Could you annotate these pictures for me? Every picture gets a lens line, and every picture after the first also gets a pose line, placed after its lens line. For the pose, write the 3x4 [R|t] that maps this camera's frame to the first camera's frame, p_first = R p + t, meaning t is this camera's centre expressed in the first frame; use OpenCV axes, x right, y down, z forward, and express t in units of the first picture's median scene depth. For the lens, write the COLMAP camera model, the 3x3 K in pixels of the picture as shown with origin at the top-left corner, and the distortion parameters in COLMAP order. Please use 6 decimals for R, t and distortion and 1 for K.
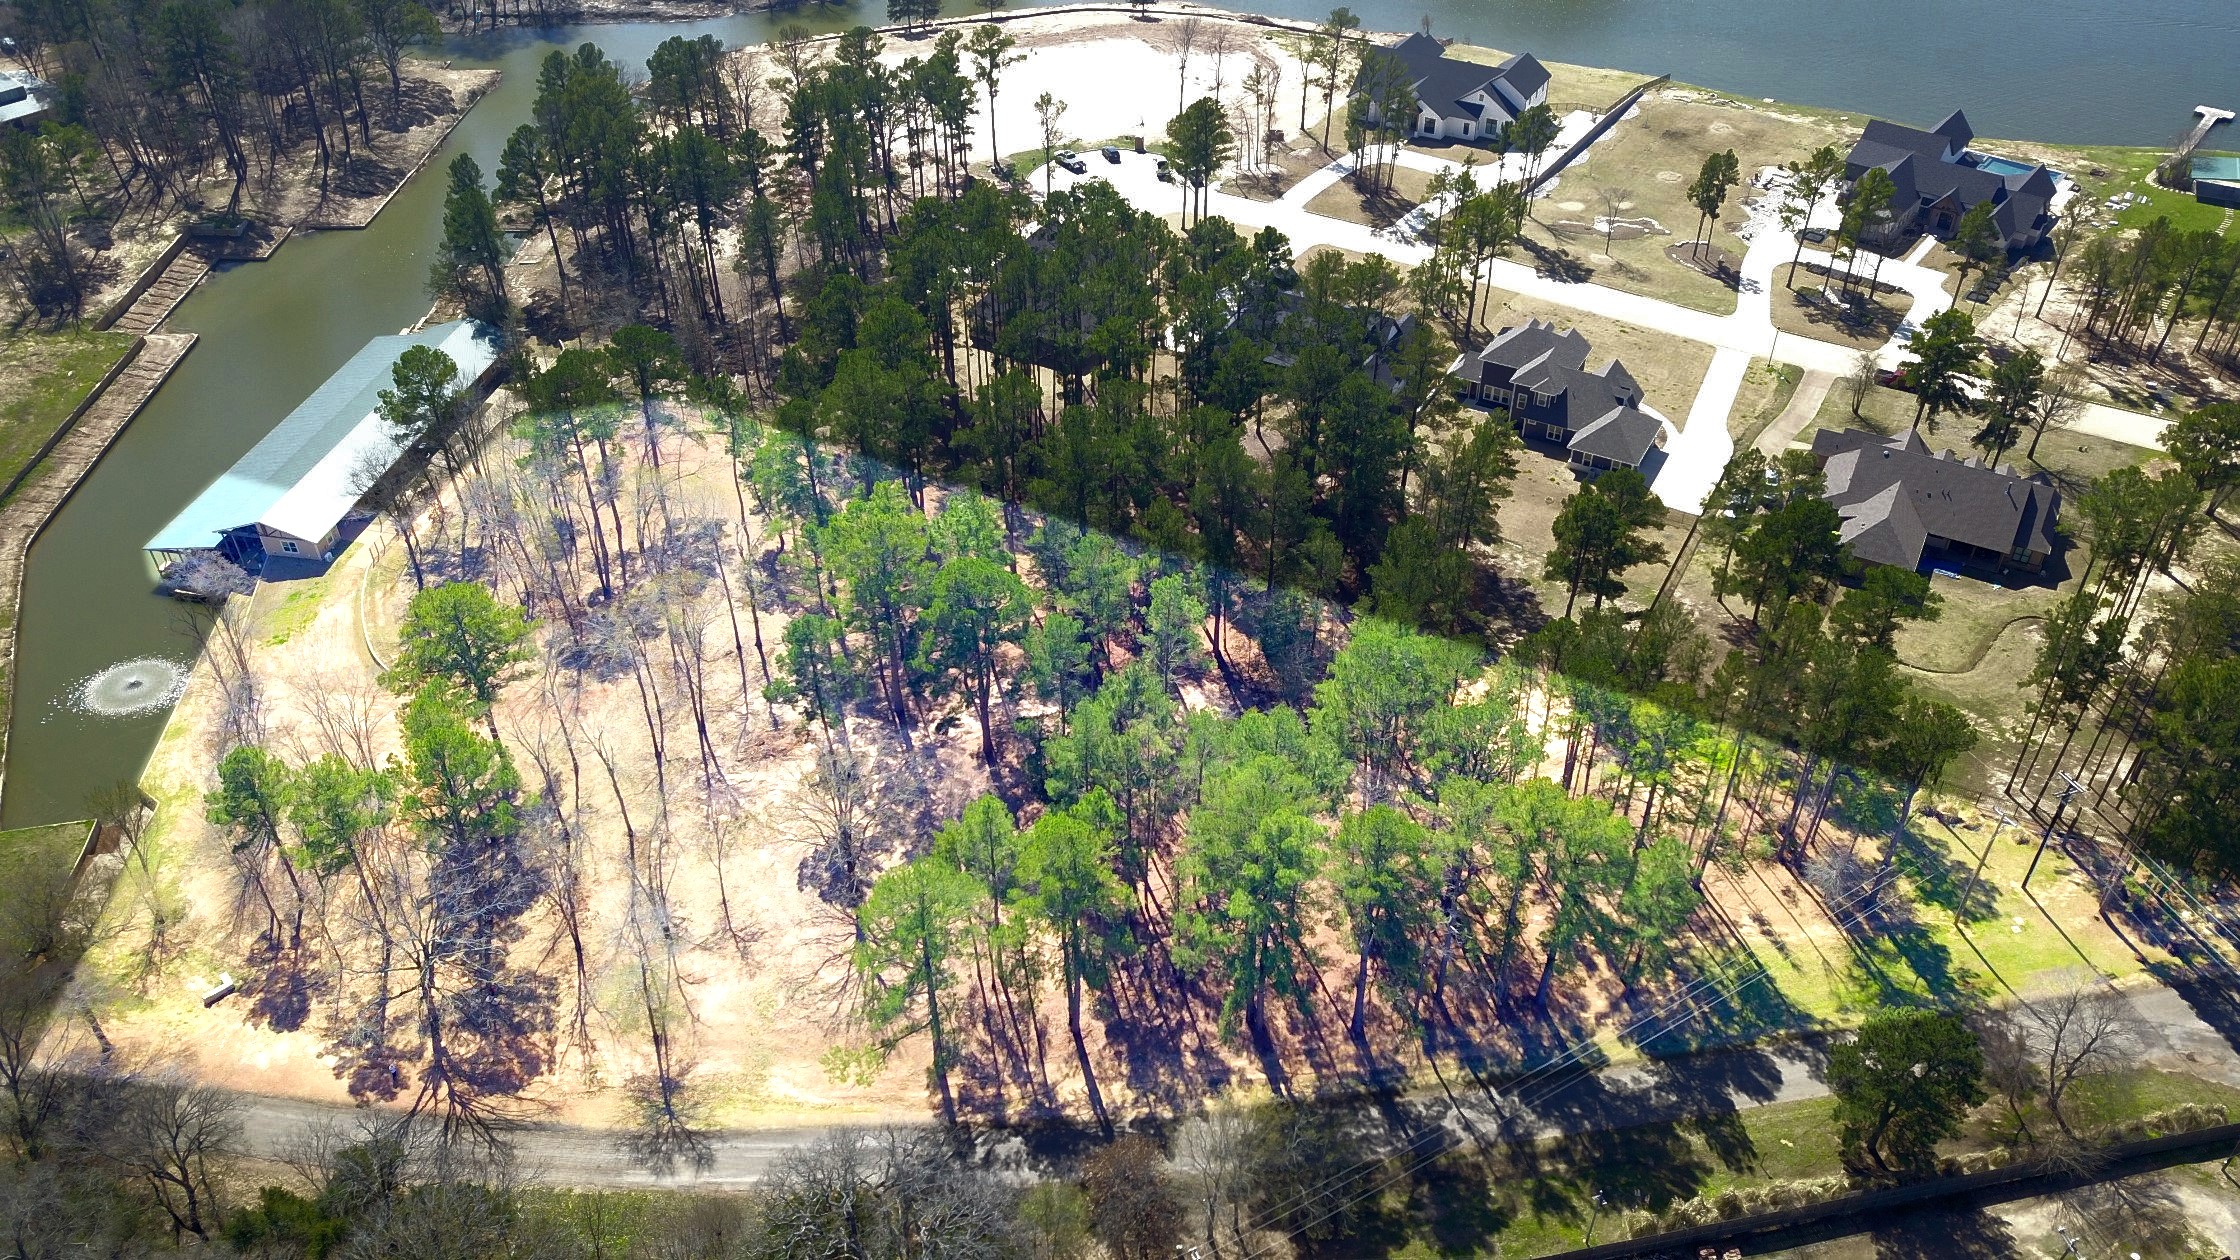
lens RADIAL K [[1706.7, 0, 1128.1], [0, 1706.7, 635.8], [0, 0, 1]] dist [0.016247, -0.013872]
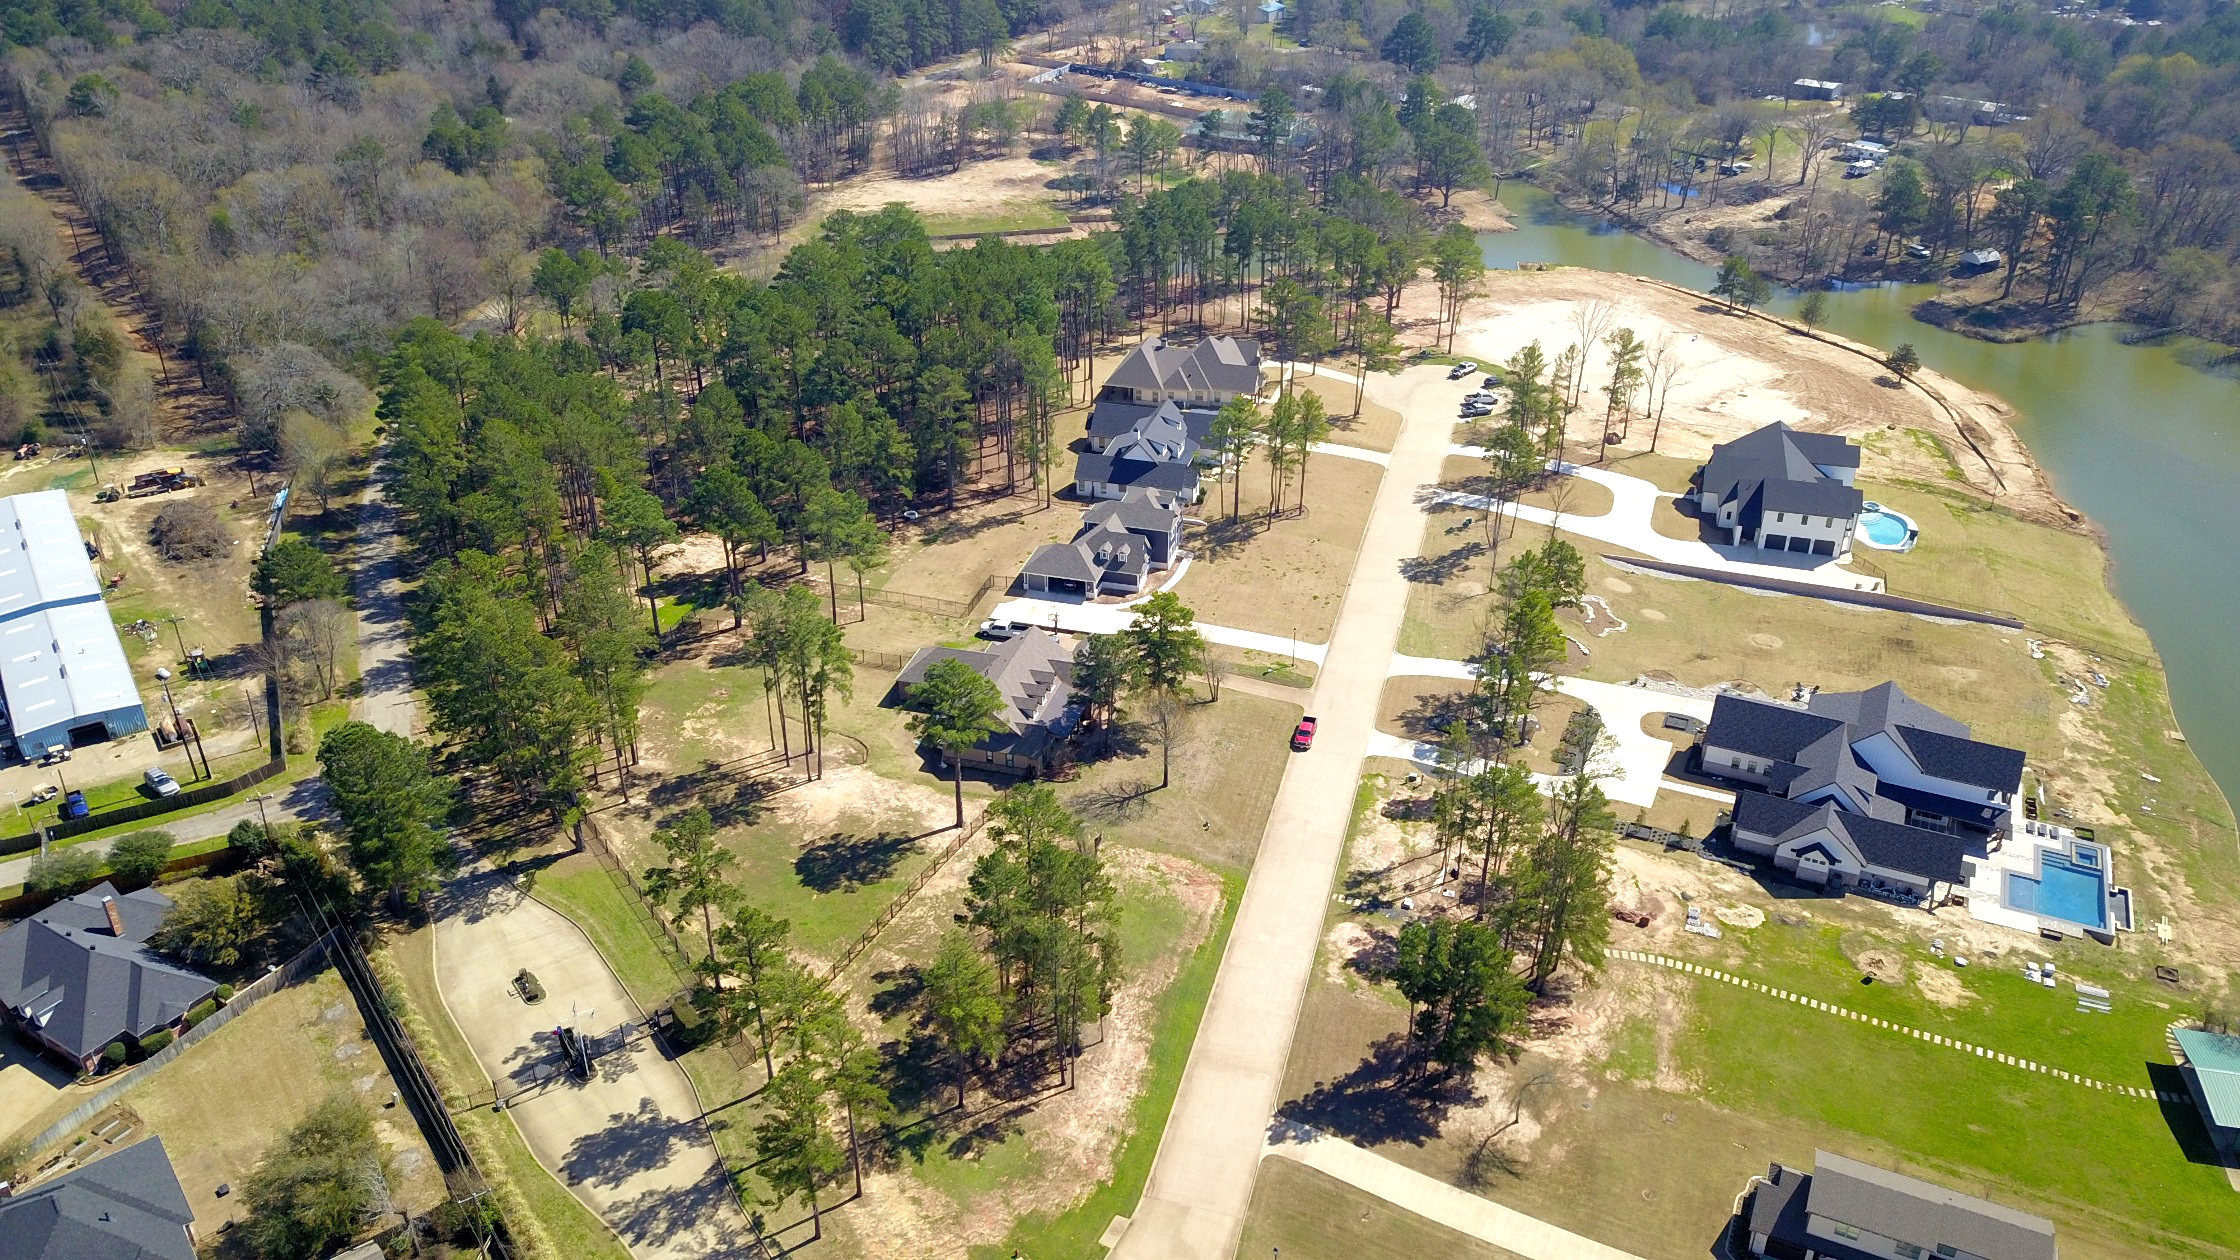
lens RADIAL K [[1706.7, 0, 1130.8], [0, 1706.7, 624.4], [0, 0, 1]] dist [0.016247, -0.013872]
pose [[0.238692, 0.472556, -0.848362, 1.097358], [-0.608213, 0.753790, 0.248753, -0.339475], [0.757036, 0.456609, 0.467338, 0.424217]]
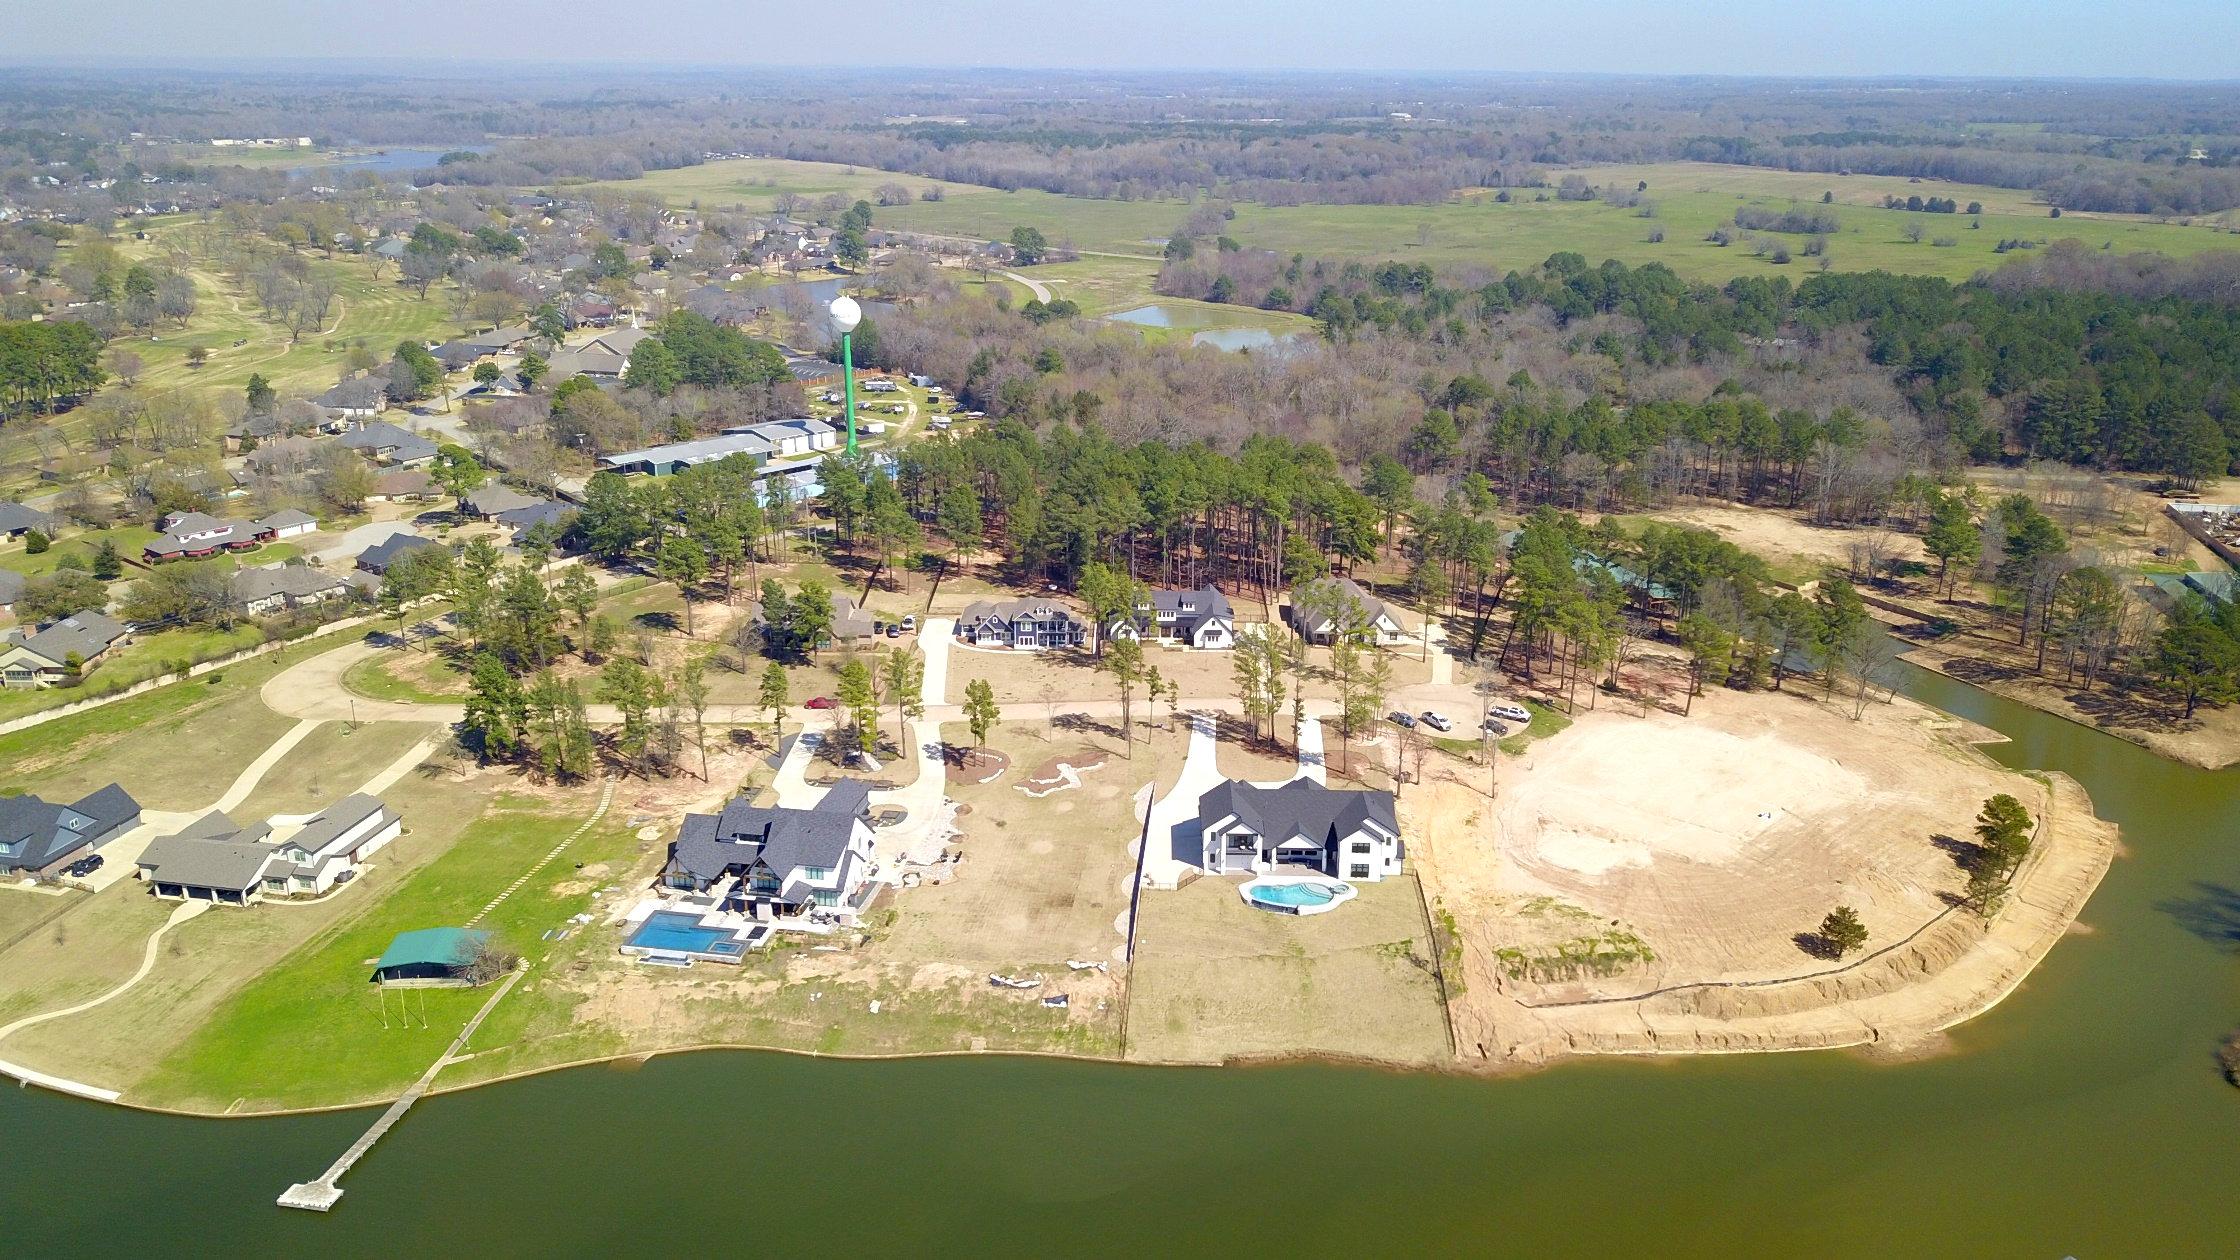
lens RADIAL K [[1706.7, 0, 1121.4], [0, 1706.7, 626.2], [0, 0, 1]] dist [0.016247, -0.013872]
pose [[-0.882710, 0.147299, -0.446236, 0.793951], [-0.293707, 0.568335, 0.768590, -1.263402], [0.366824, 0.809505, -0.458413, 1.567537]]
